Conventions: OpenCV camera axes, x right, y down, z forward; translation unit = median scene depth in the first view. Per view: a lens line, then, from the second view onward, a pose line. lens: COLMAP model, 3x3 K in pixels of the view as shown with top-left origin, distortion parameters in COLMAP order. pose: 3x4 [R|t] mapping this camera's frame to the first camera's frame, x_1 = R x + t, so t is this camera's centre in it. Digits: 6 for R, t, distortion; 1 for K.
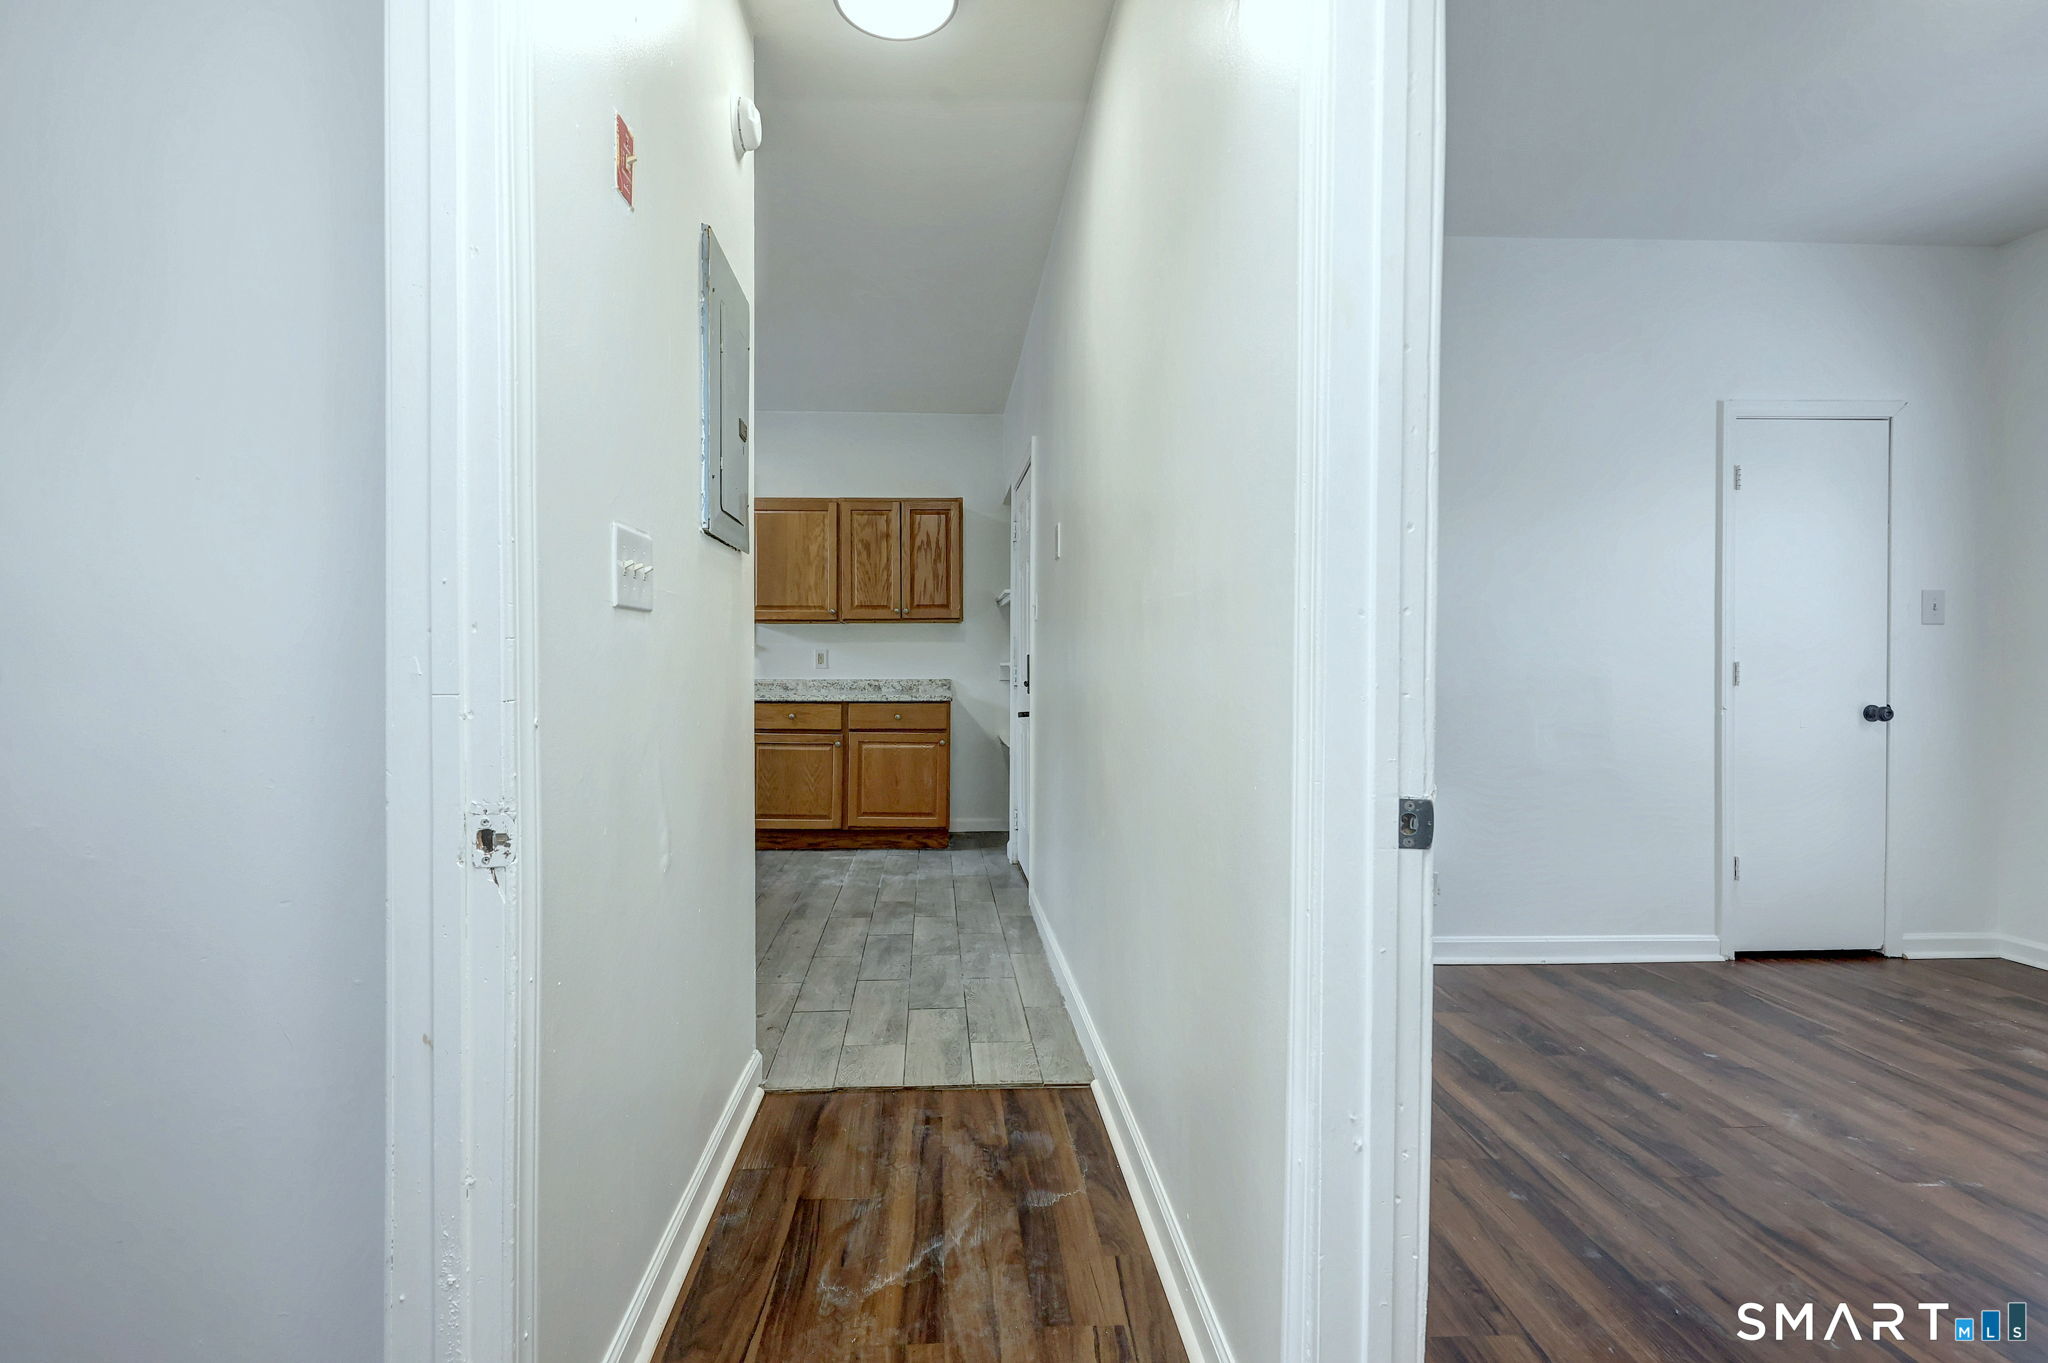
lens RADIAL K [[888.6, 0, 967.4], [0, 888.6, 668.6], [0, 0, 1]] dist [0.000529, -0.000658]
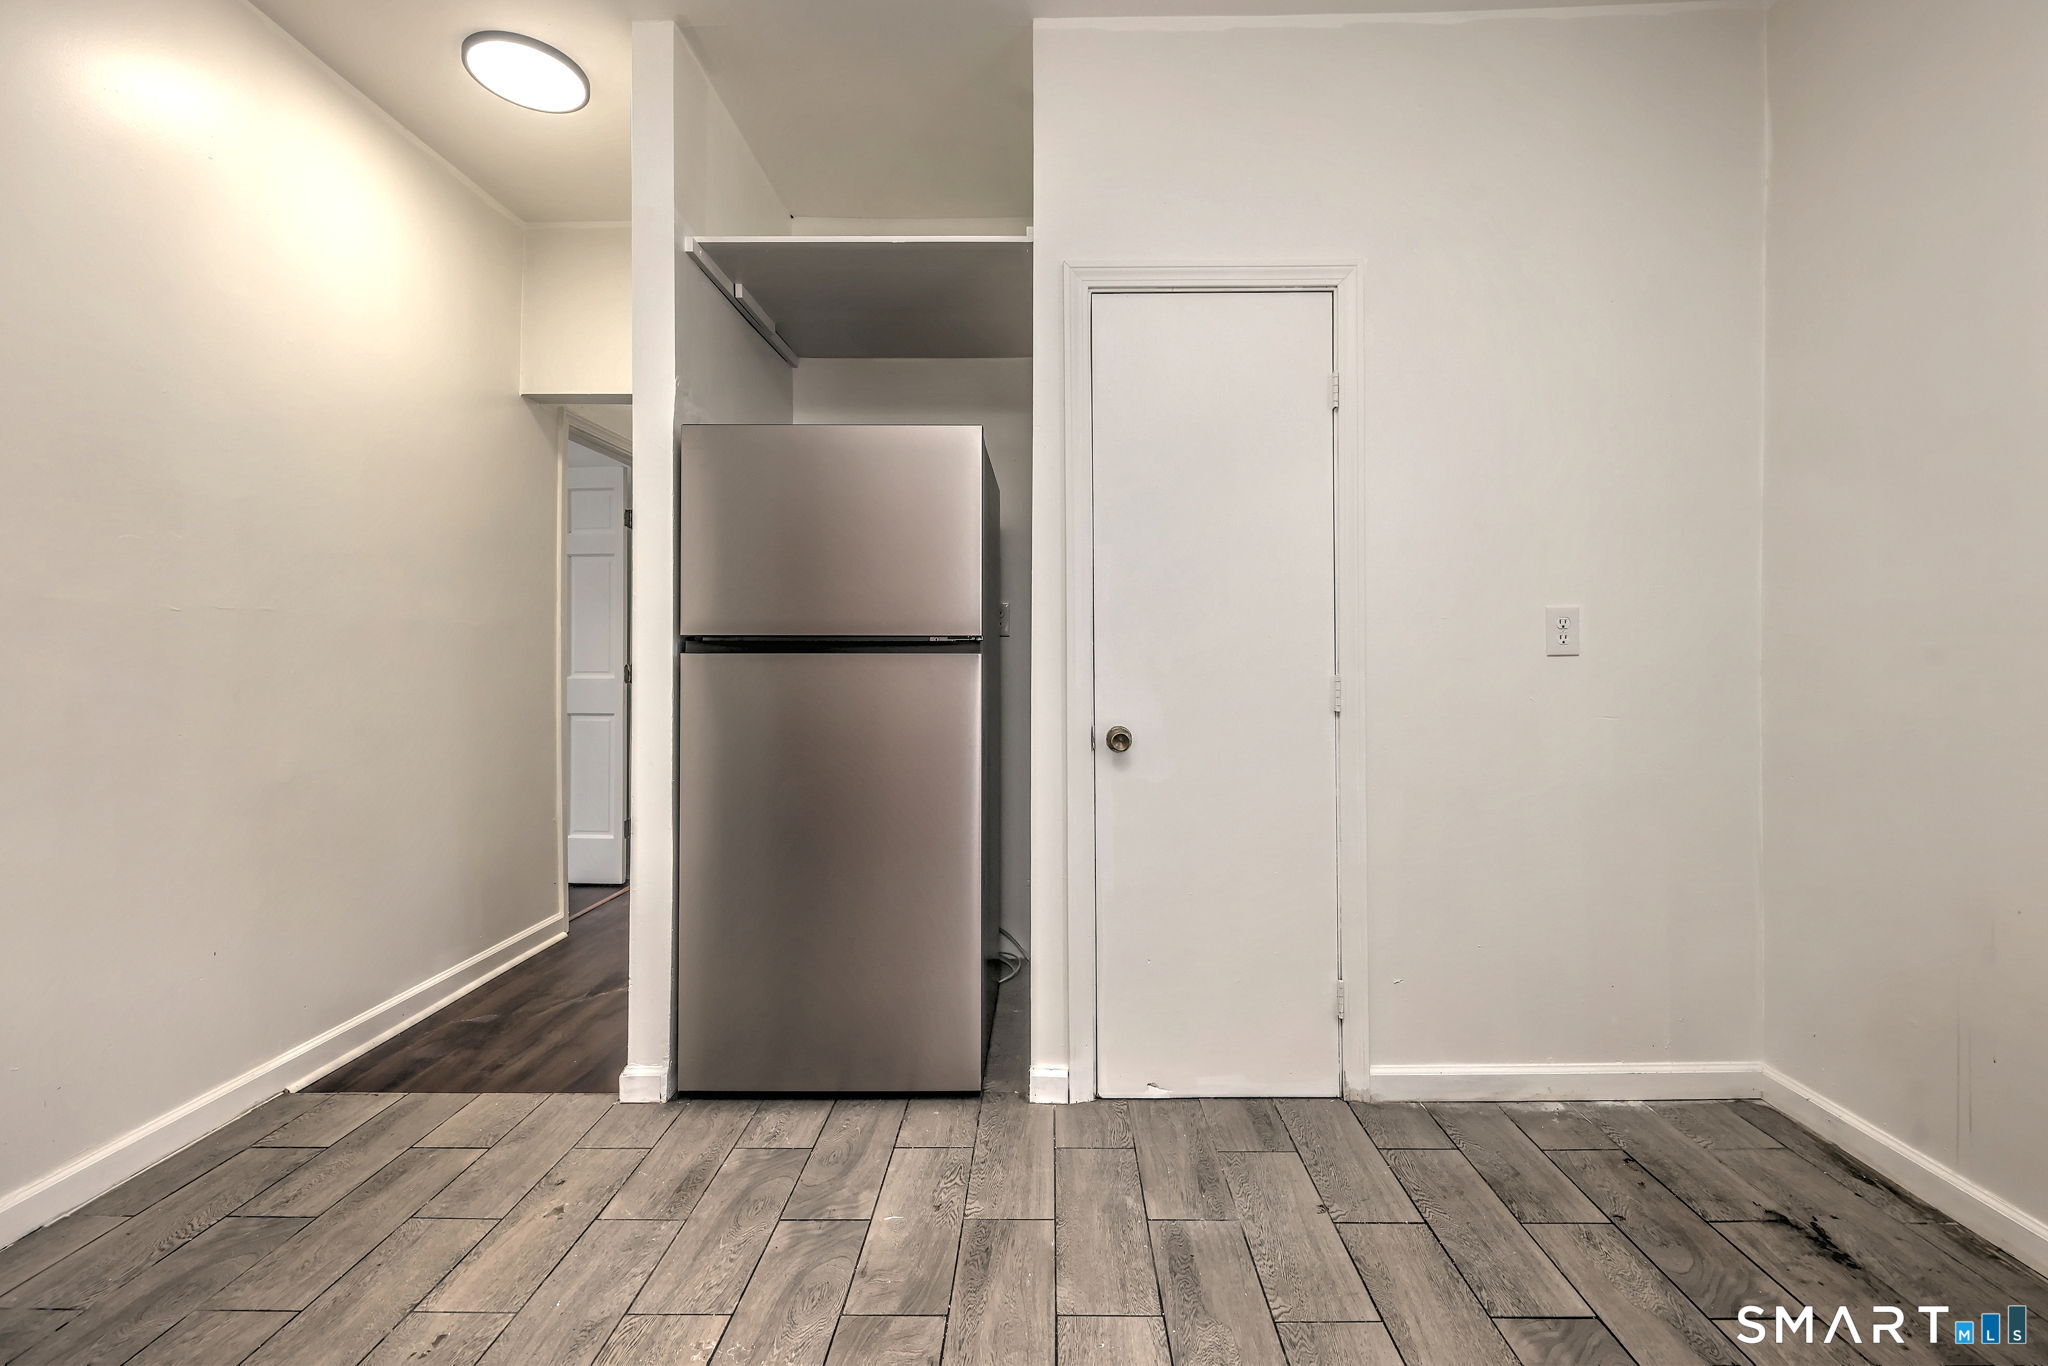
lens RADIAL K [[874.4, 0, 1044.0], [0, 874.4, 642.8], [0, 0, 1]] dist [0.000876, -0.000110]
pose [[-0.998954, -0.001823, 0.045693, -0.657387], [-0.002093, 0.999981, -0.005844, -0.018793], [-0.045681, -0.005934, -0.998938, 1.739715]]
